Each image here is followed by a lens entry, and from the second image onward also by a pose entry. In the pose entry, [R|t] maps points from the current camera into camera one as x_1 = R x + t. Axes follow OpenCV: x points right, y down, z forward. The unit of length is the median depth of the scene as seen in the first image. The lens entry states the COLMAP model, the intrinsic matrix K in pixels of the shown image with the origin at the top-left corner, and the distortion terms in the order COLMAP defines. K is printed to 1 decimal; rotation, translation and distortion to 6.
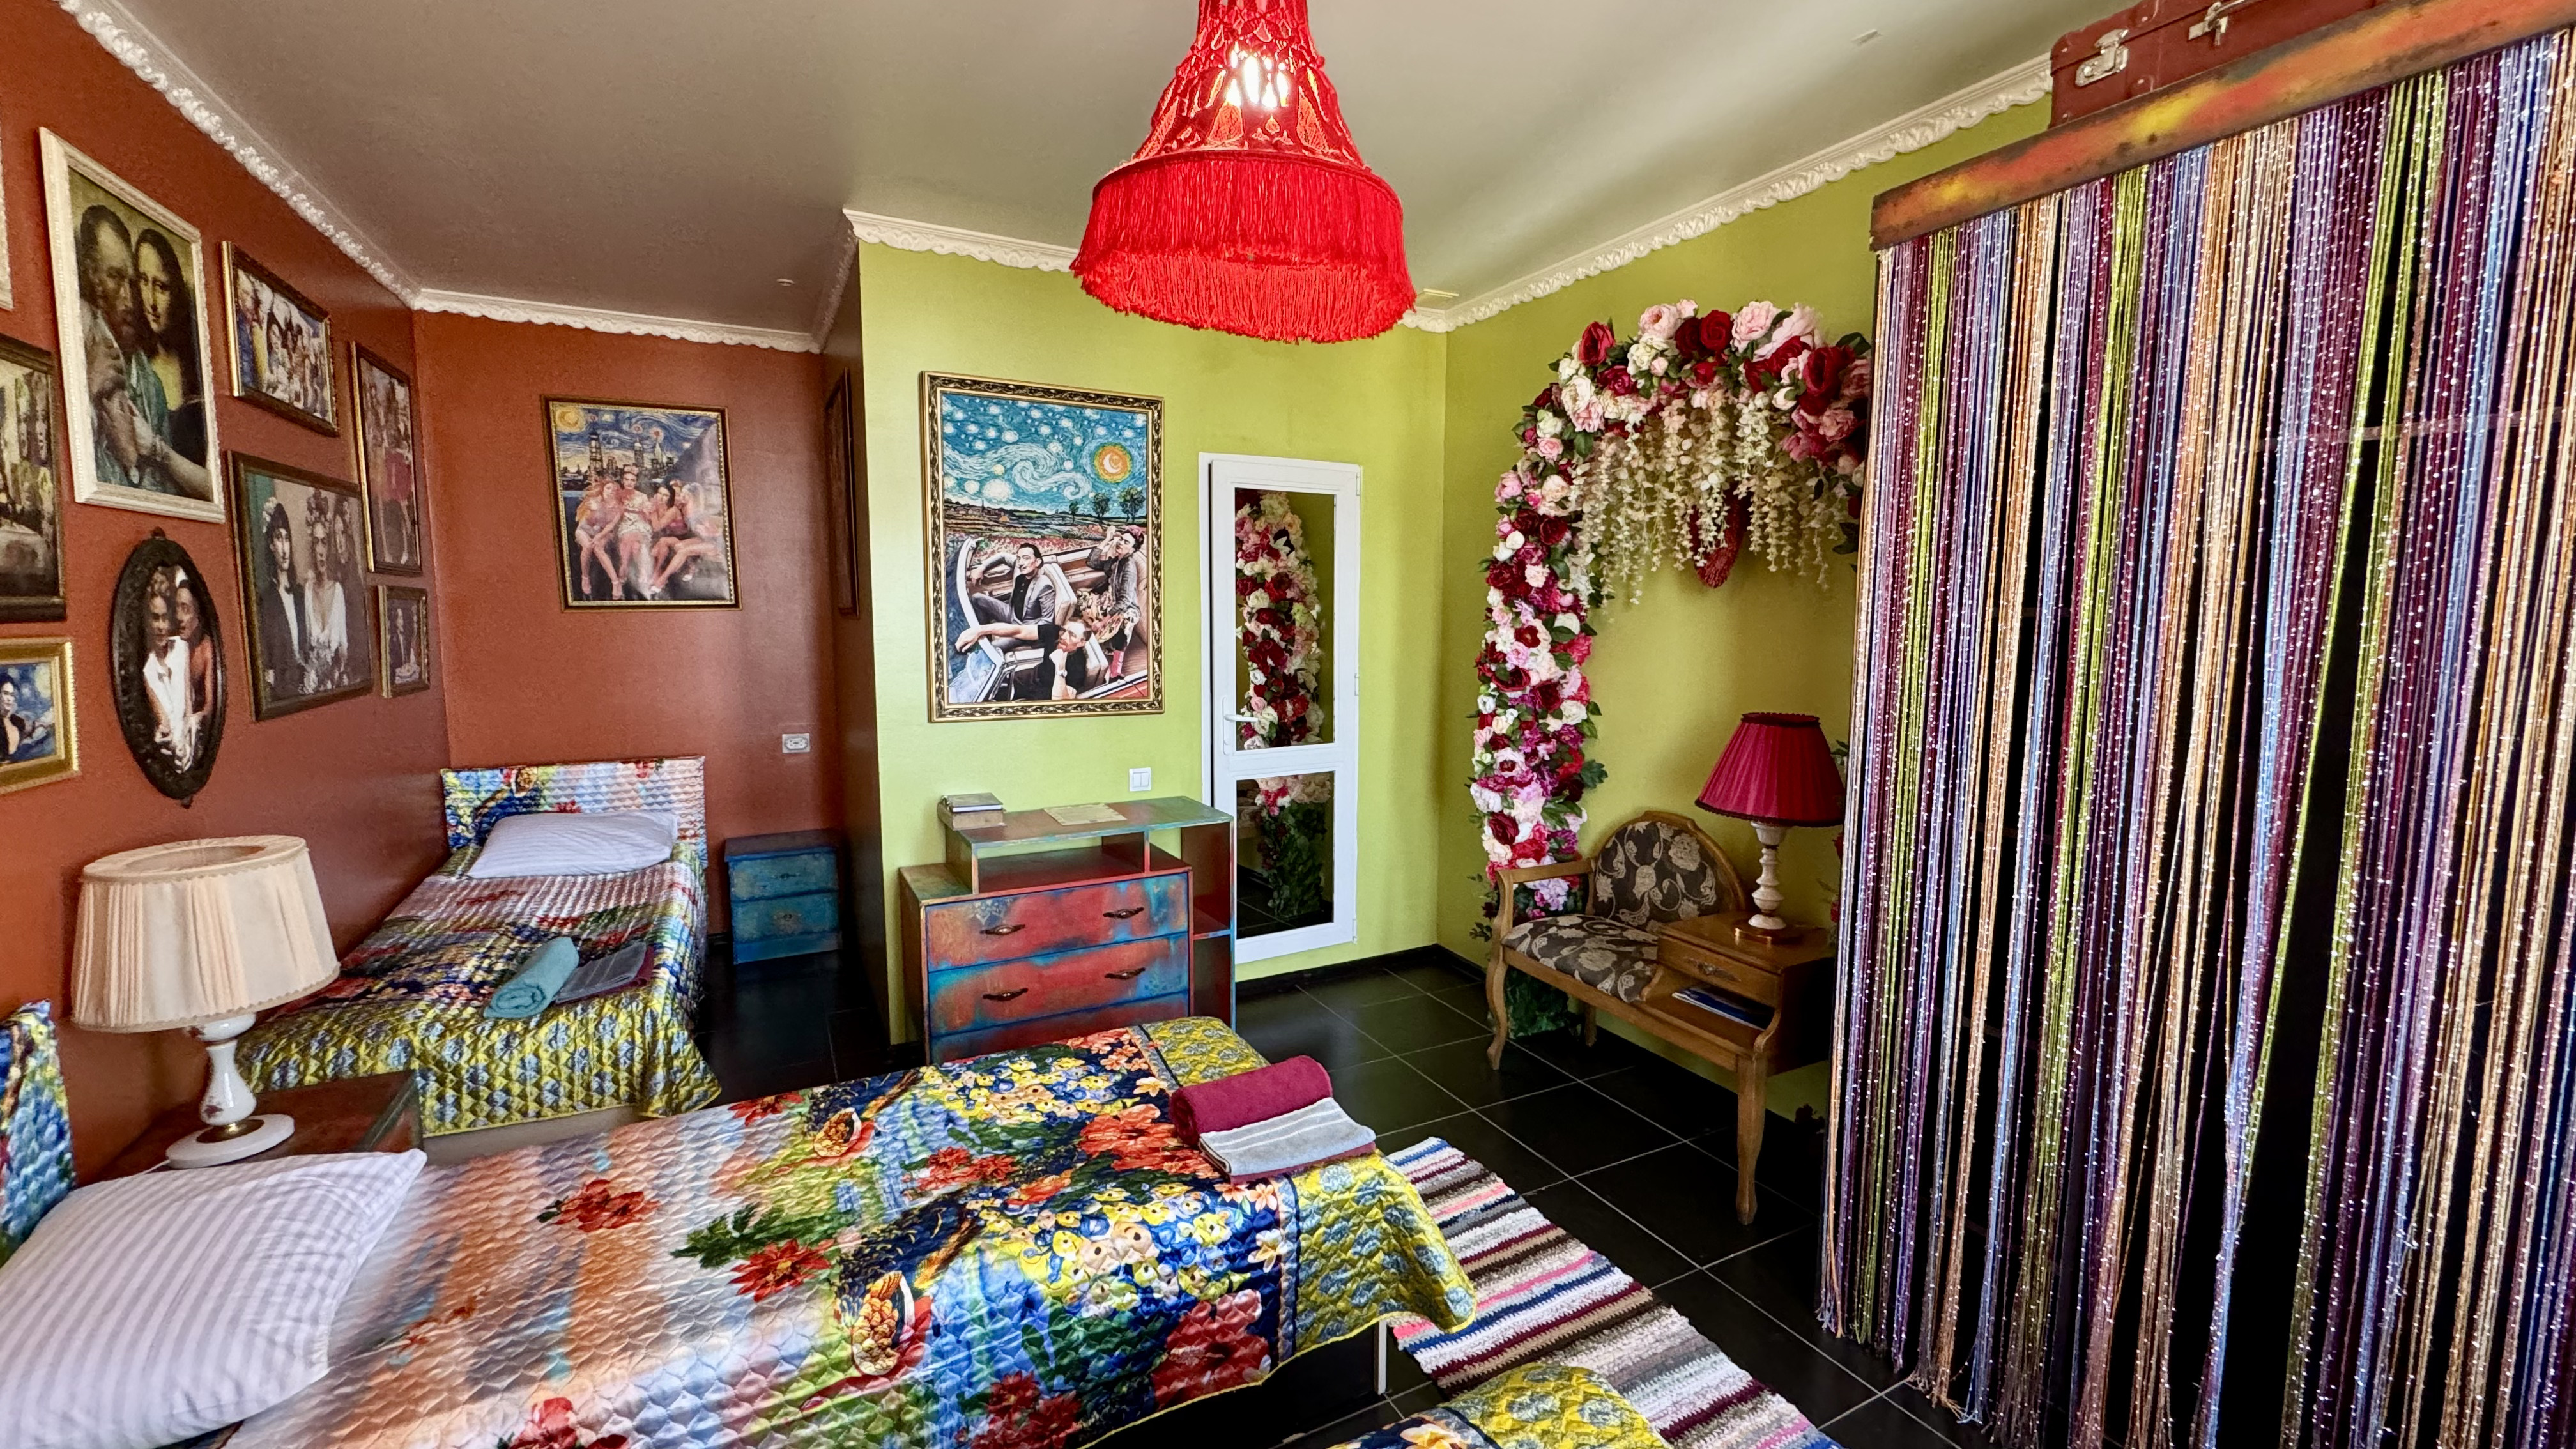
lens RADIAL K [[1025.9, 0, 1288.0], [0, 1025.9, 724.5], [0, 0, 1]] dist [-0.004707, 0.000694]
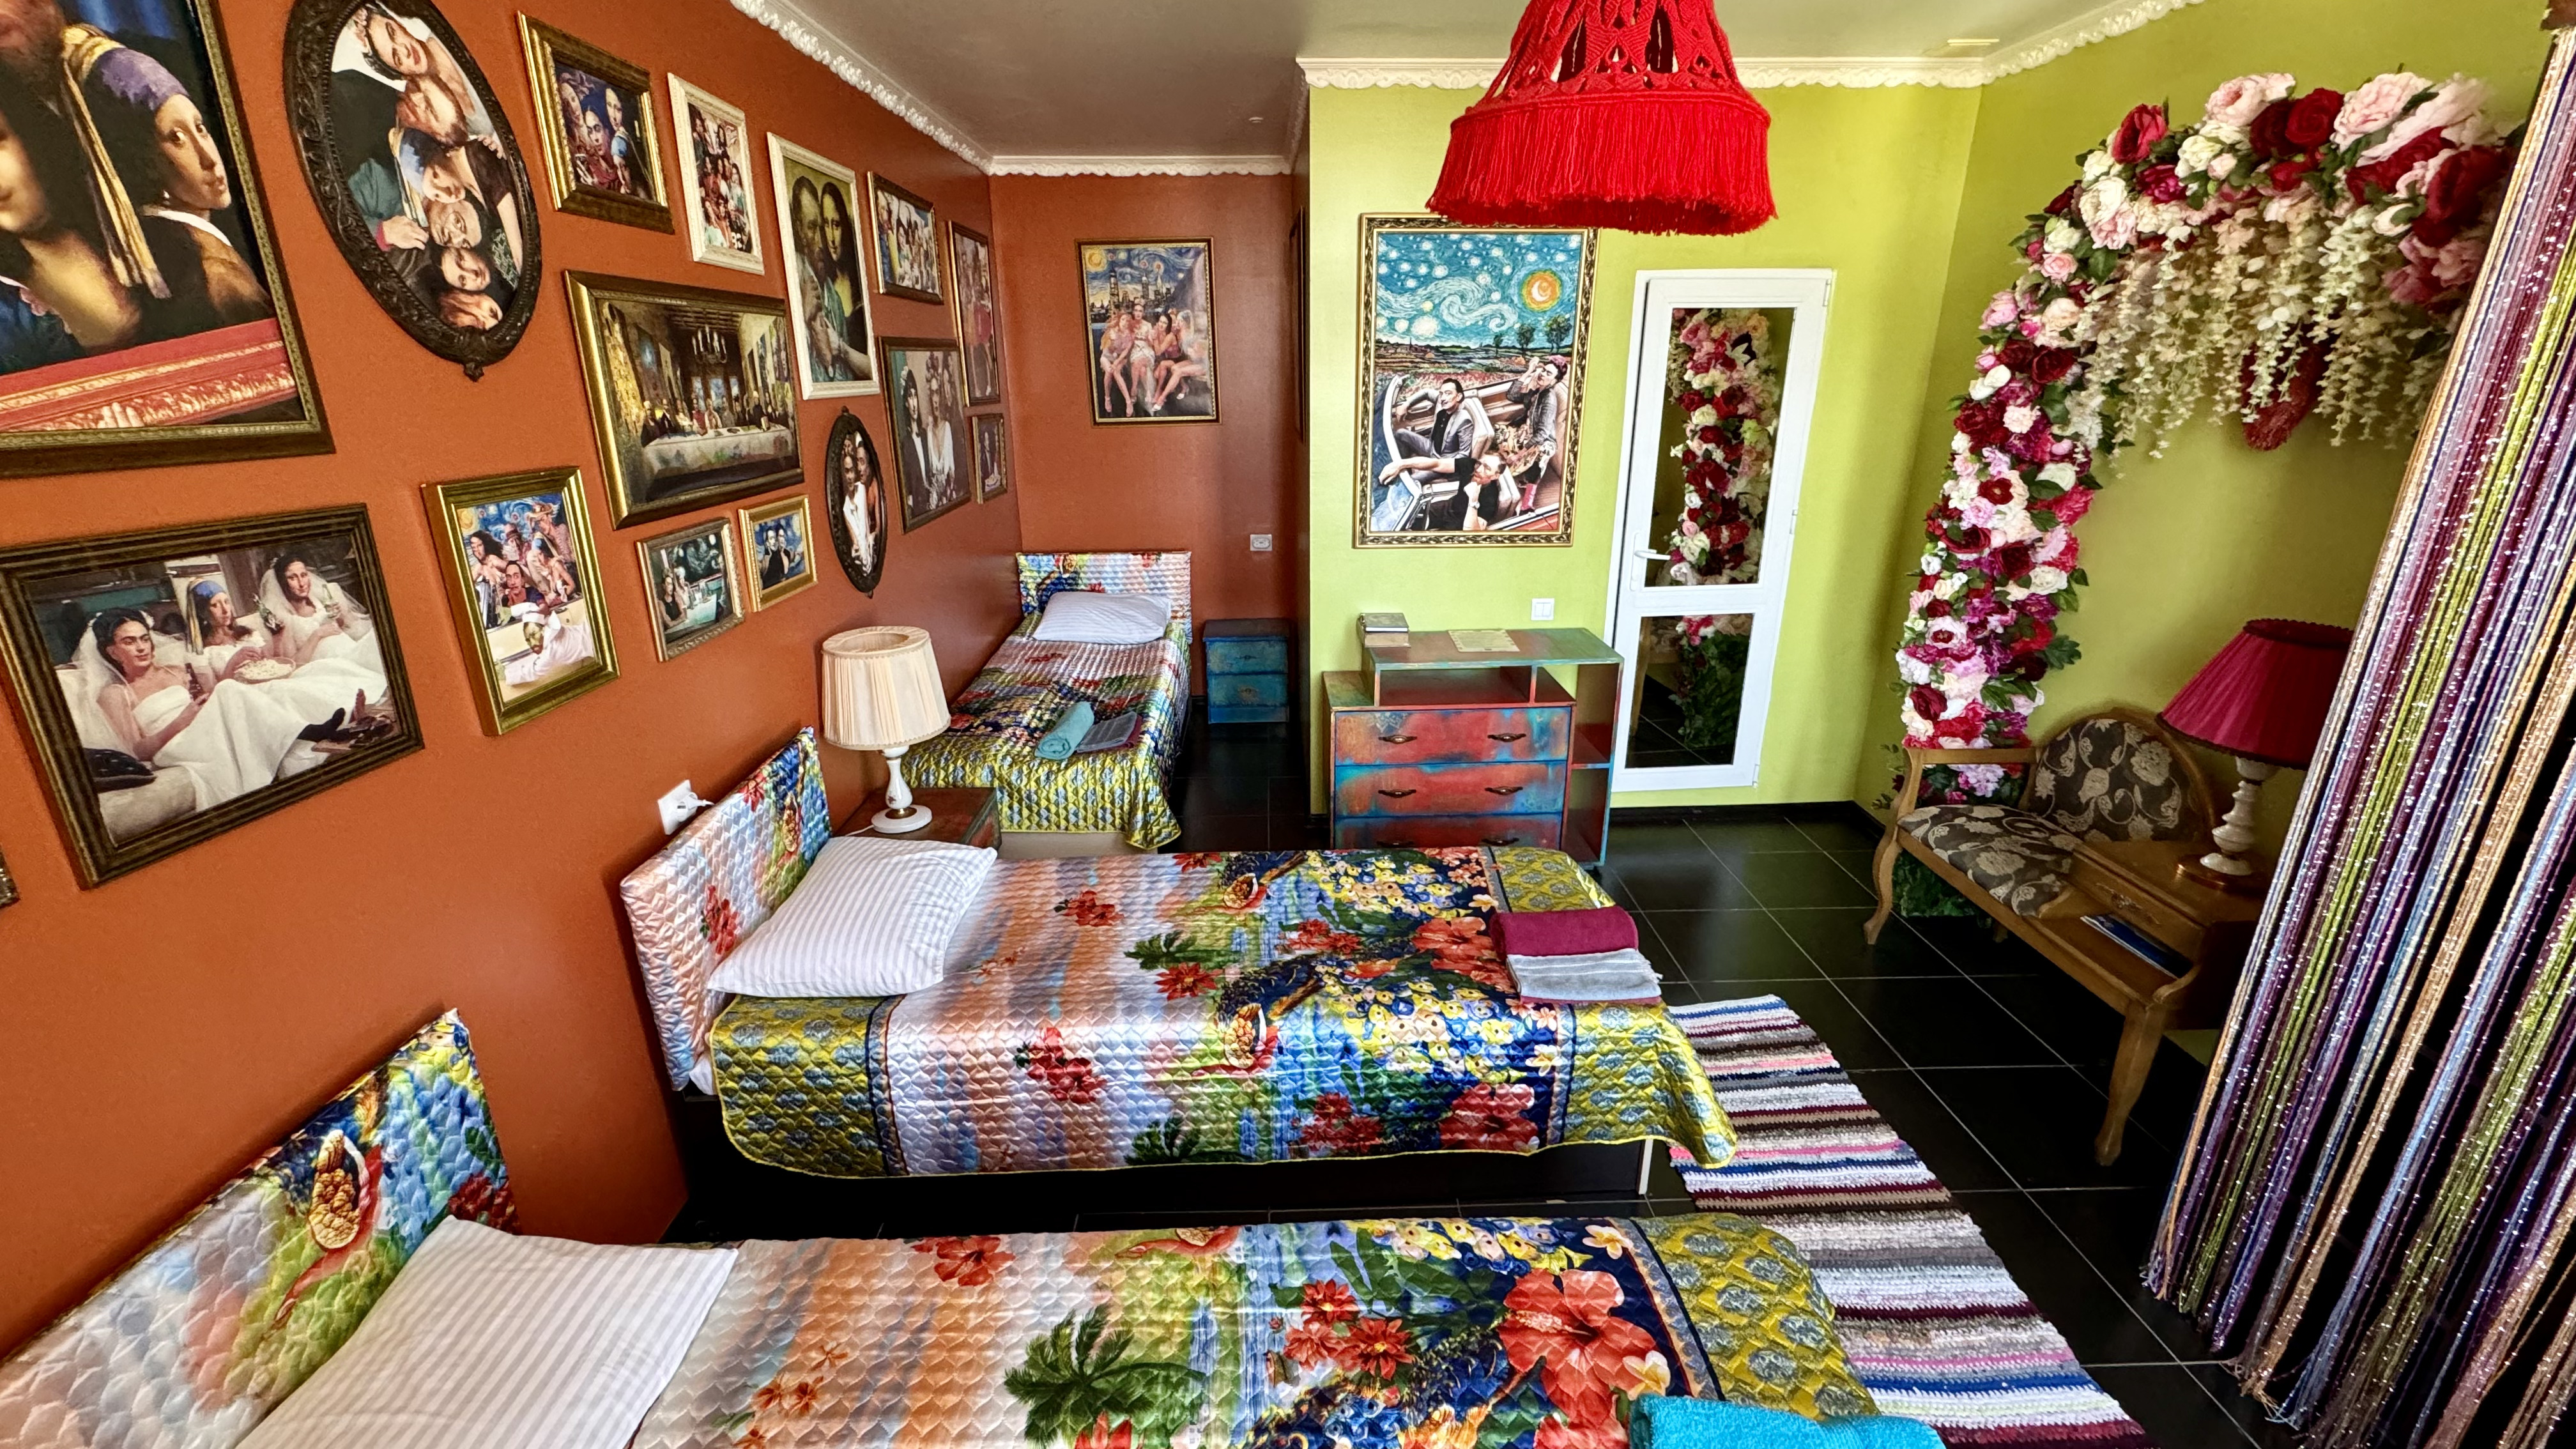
lens RADIAL K [[1025.9, 0, 1288.0], [0, 1025.9, 724.5], [0, 0, 1]] dist [-0.004707, 0.000694]
pose [[0.897176, 0.134716, -0.420626, 0.103622], [-0.036907, 0.971885, 0.232548, -0.087018], [0.440128, -0.193112, 0.876924, -0.069679]]
